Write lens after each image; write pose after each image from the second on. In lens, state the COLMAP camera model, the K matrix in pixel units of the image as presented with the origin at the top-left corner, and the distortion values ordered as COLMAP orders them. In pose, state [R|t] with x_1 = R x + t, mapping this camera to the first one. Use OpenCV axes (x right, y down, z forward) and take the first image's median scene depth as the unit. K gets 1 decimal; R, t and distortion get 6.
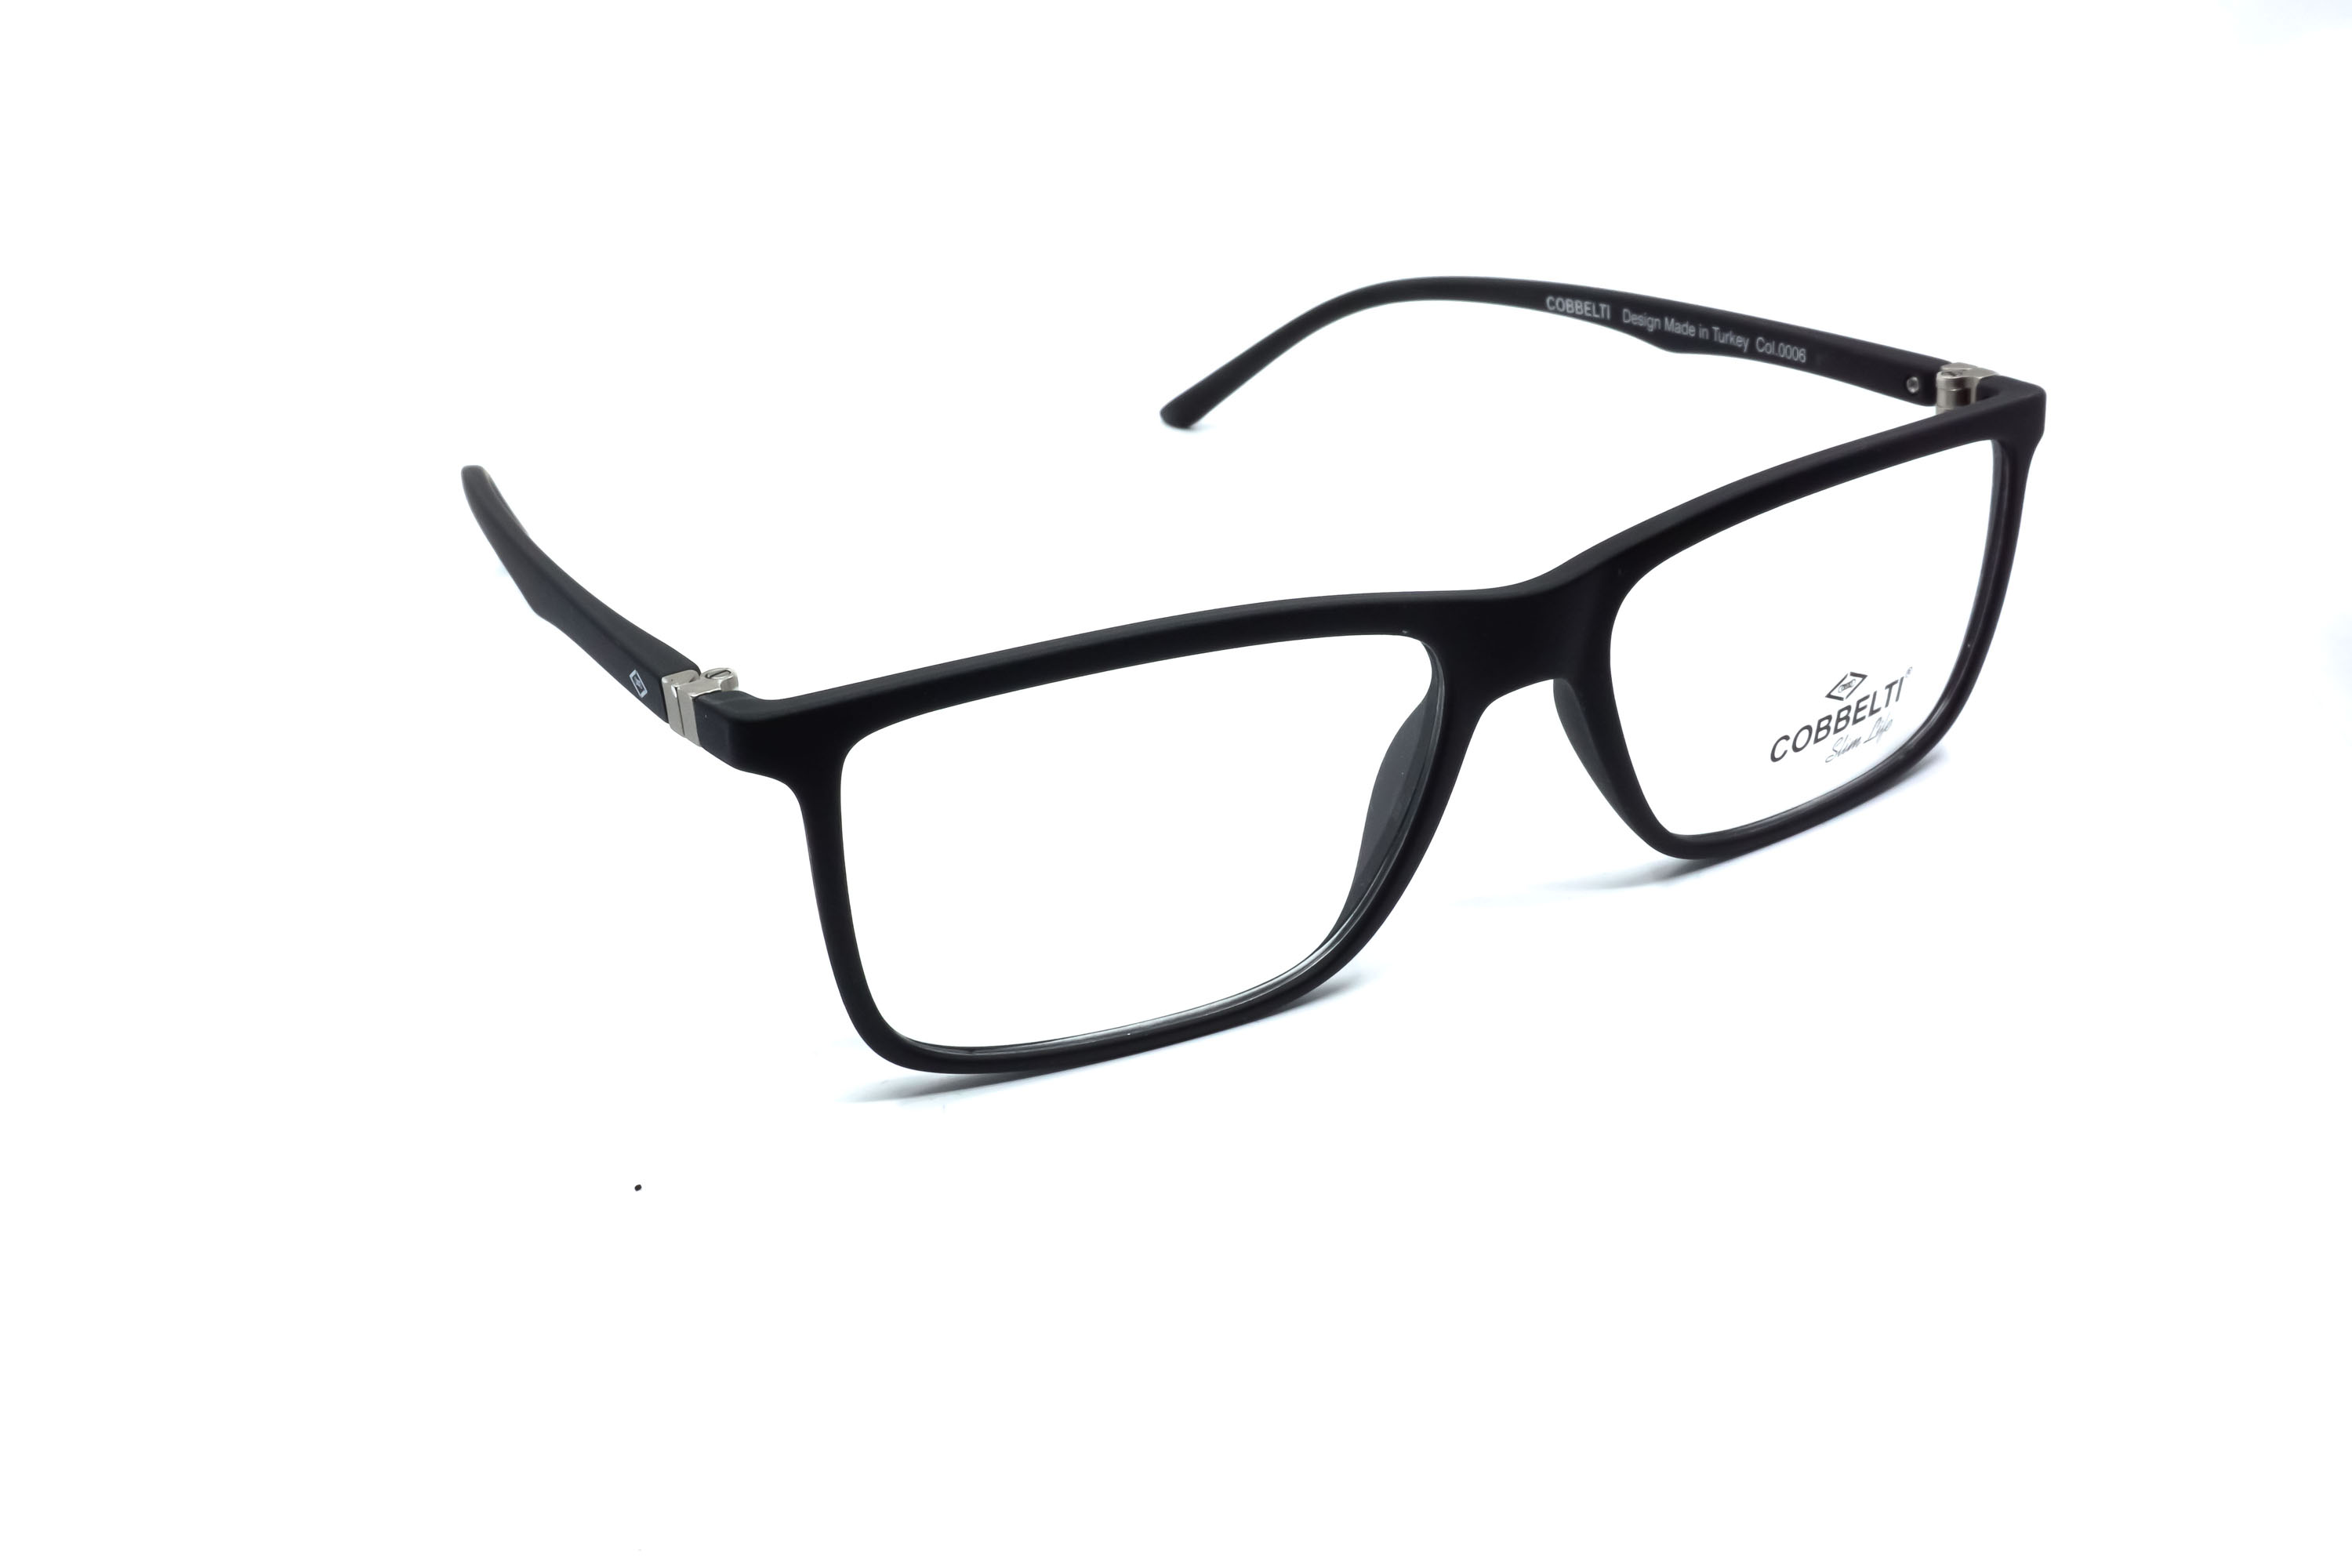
lens RADIAL K [[2586.0, 0, 1176.0], [0, 2586.0, 784.0], [0, 0, 1]] dist [0.010156, 0.009130]
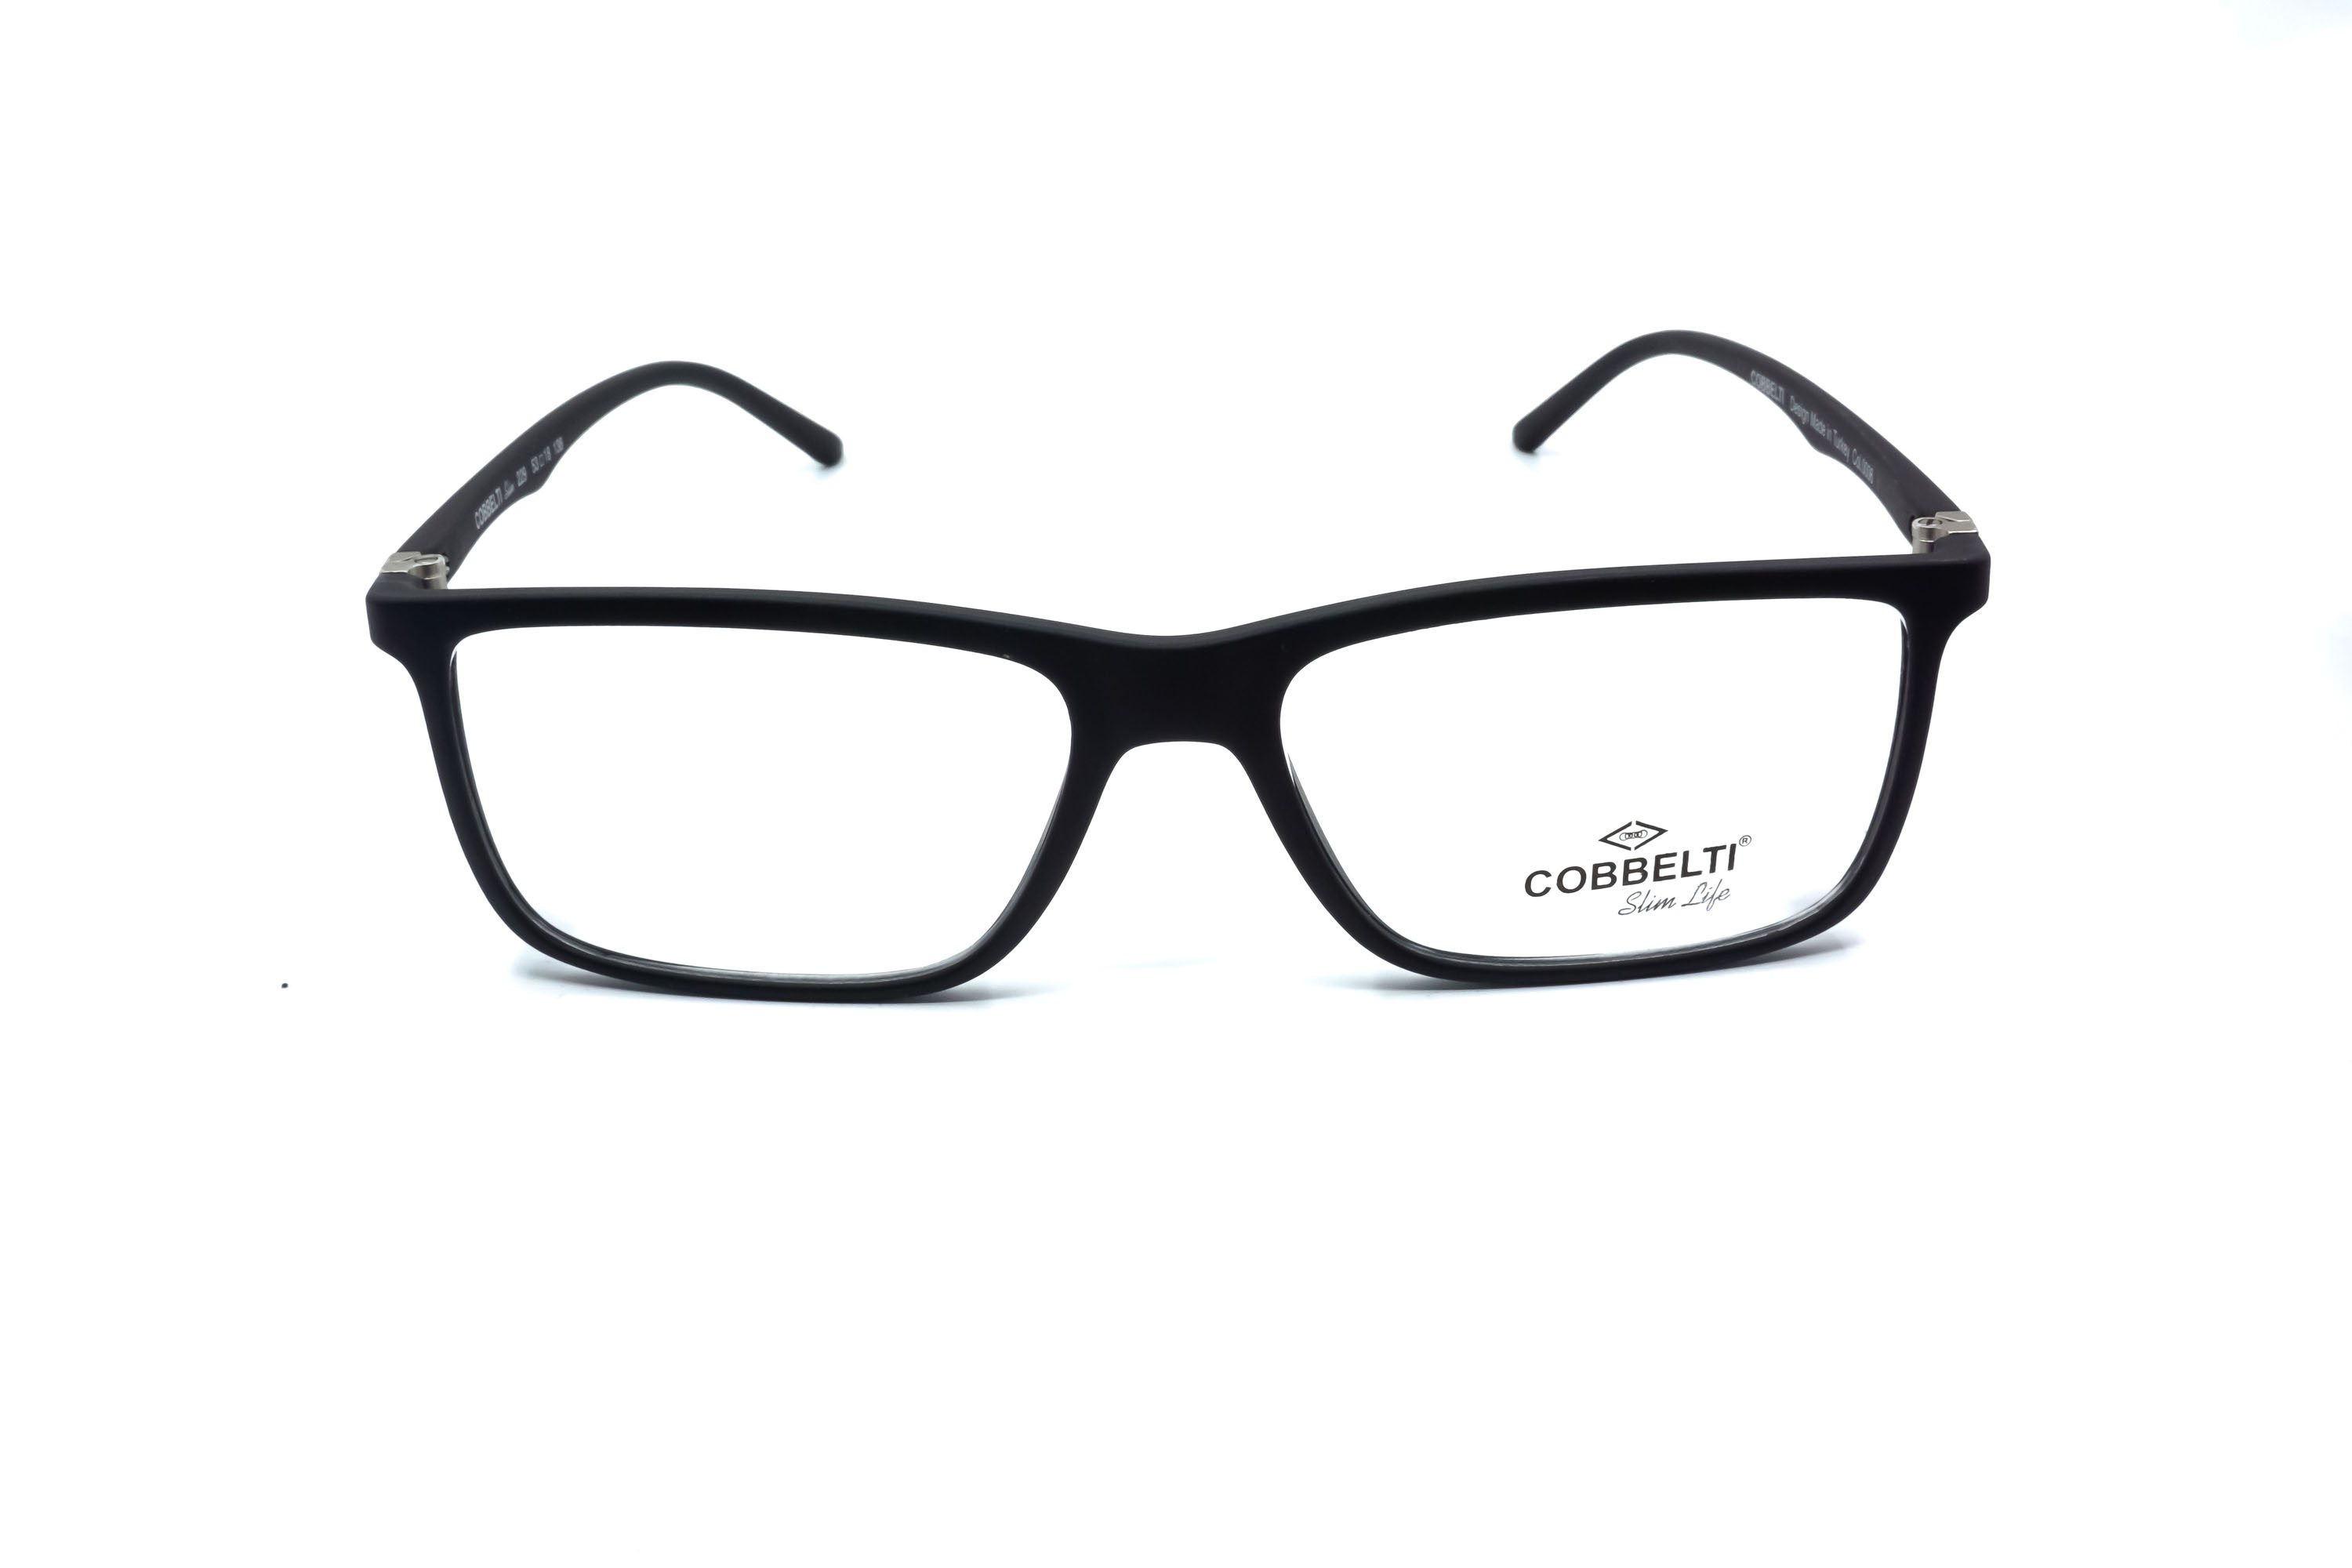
lens RADIAL K [[2599.9, 0, 1176.0], [0, 2599.9, 784.0], [0, 0, 1]] dist [0.011237, 0.006807]
pose [[0.865267, 0.232585, -0.444092, 0.505089], [-0.225347, 0.971769, 0.069882, -0.080306], [0.447808, 0.039608, 0.893252, 0.119977]]
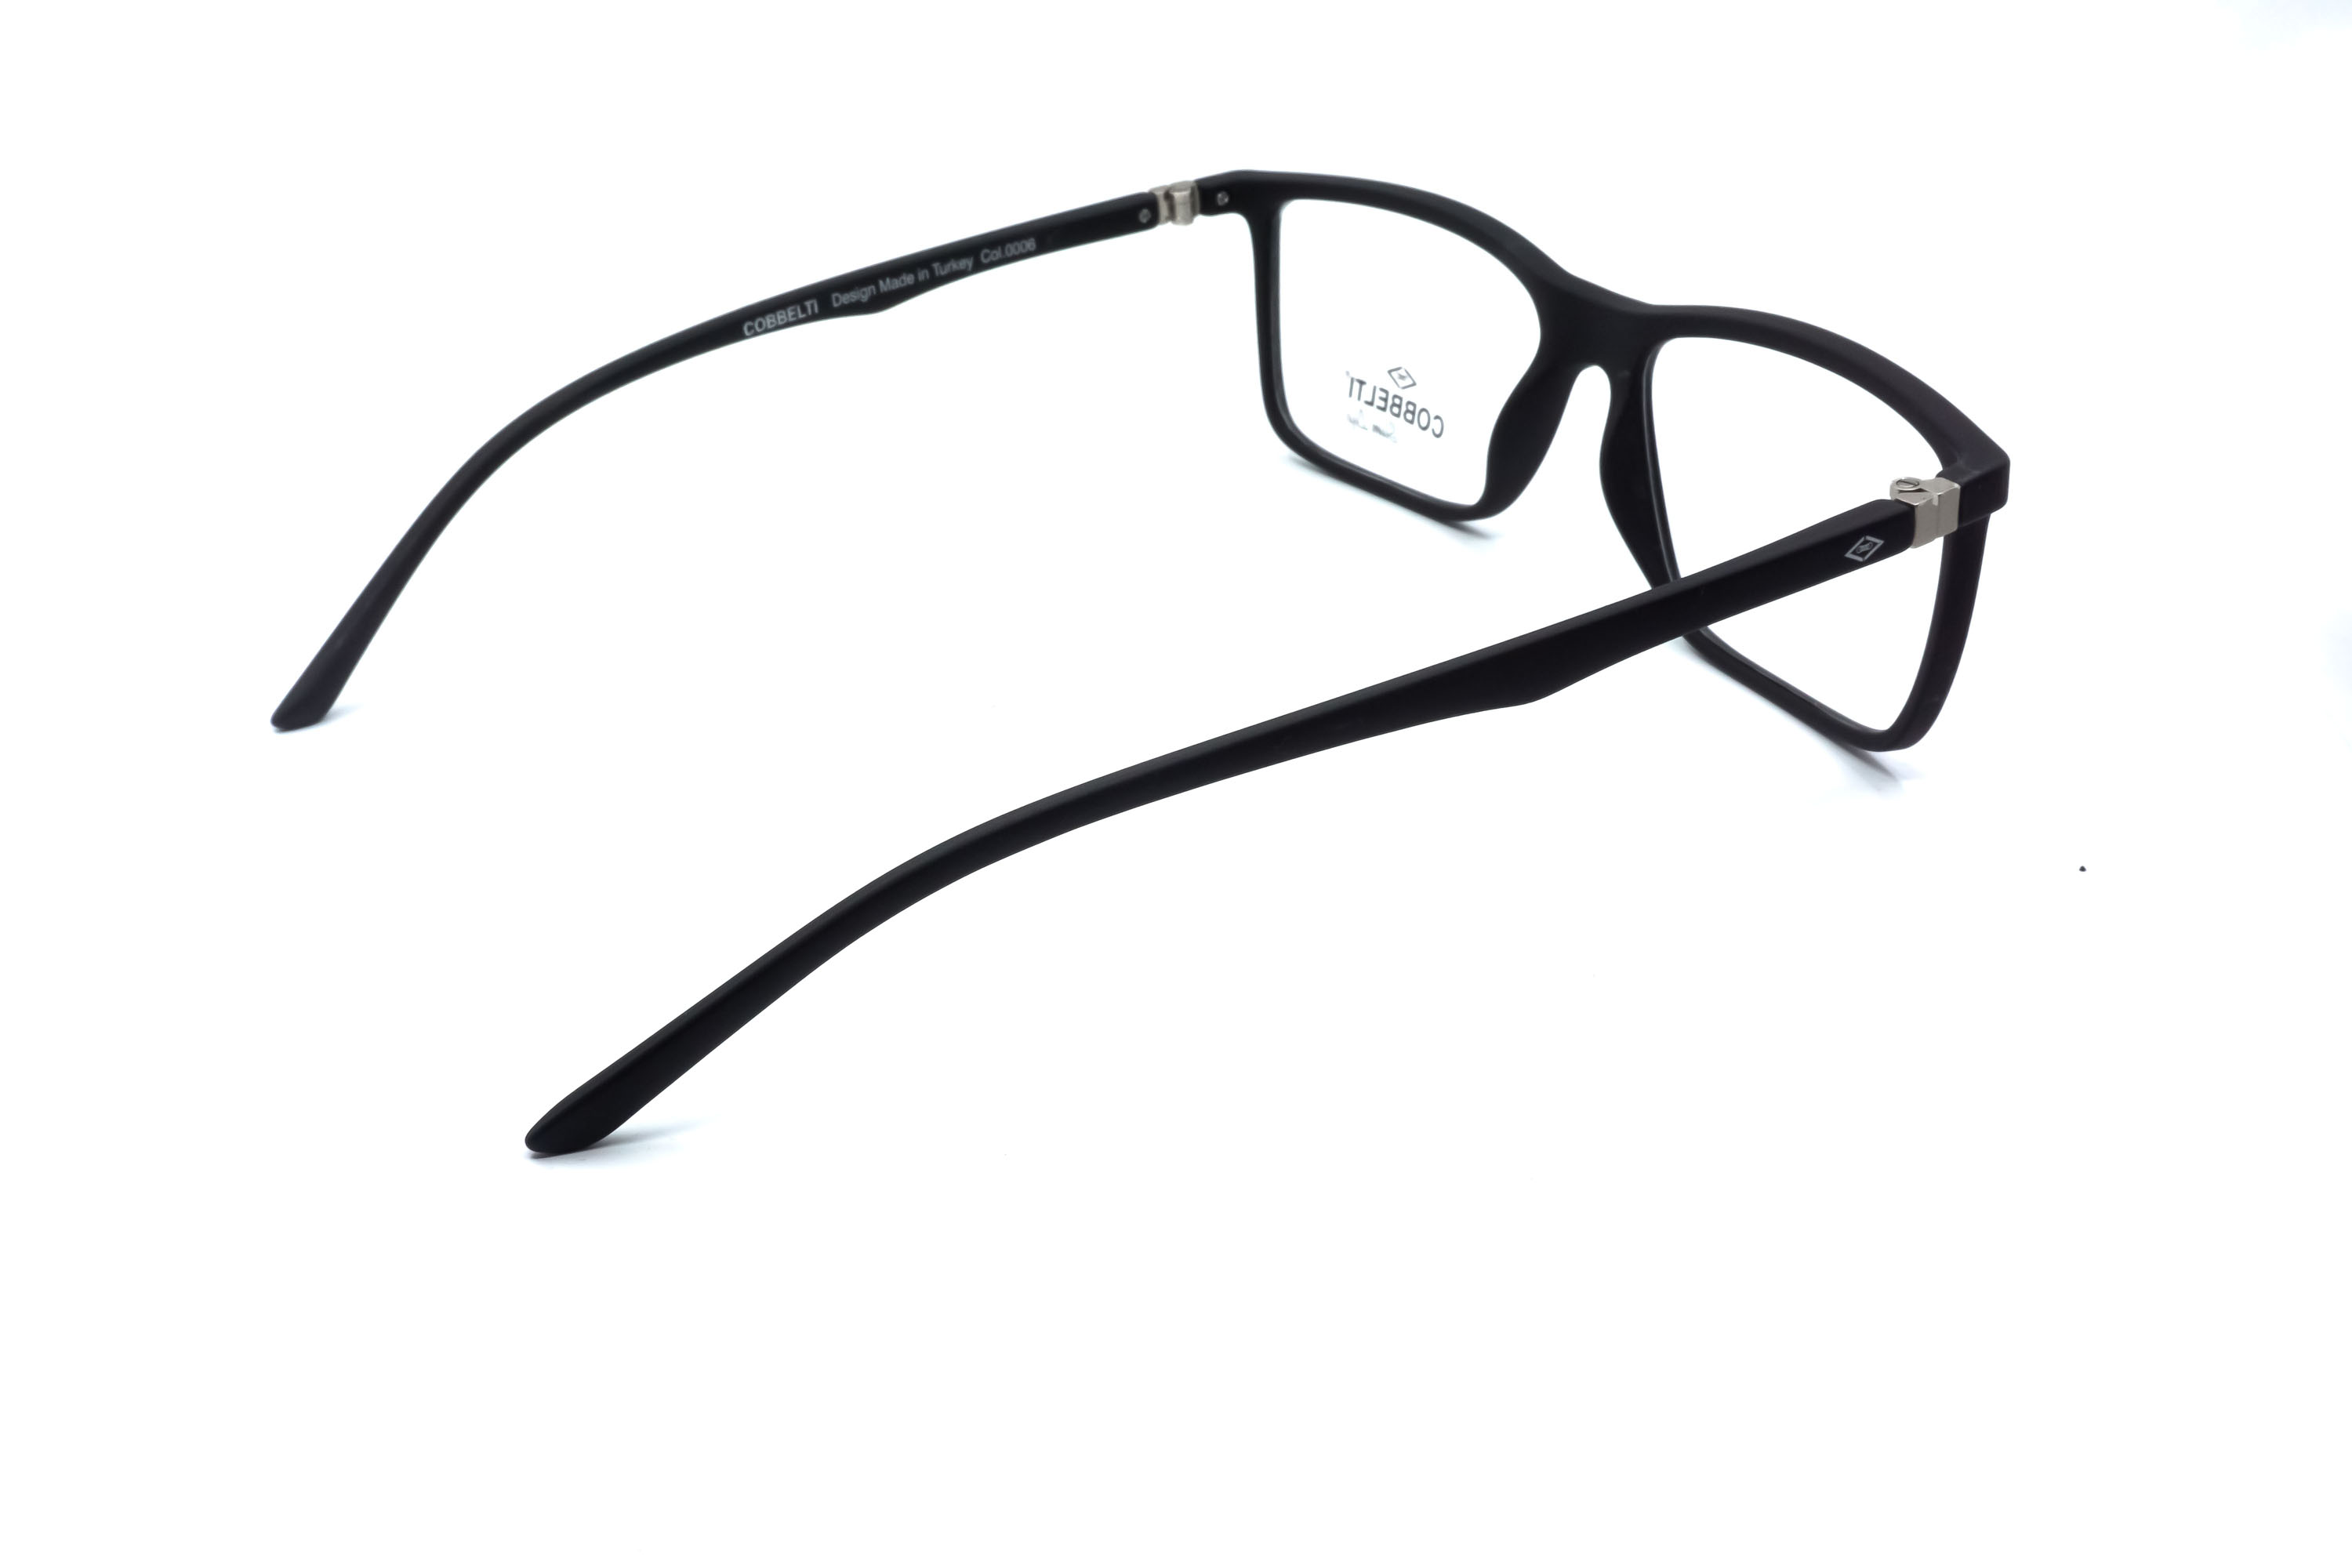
lens RADIAL K [[2586.0, 0, 1176.0], [0, 2586.0, 784.0], [0, 0, 1]] dist [0.010156, 0.009130]
pose [[-0.009229, -0.423252, 0.905965, -1.030947], [0.475358, 0.795228, 0.376360, -0.424277], [-0.879744, 0.434131, 0.193857, 0.911683]]
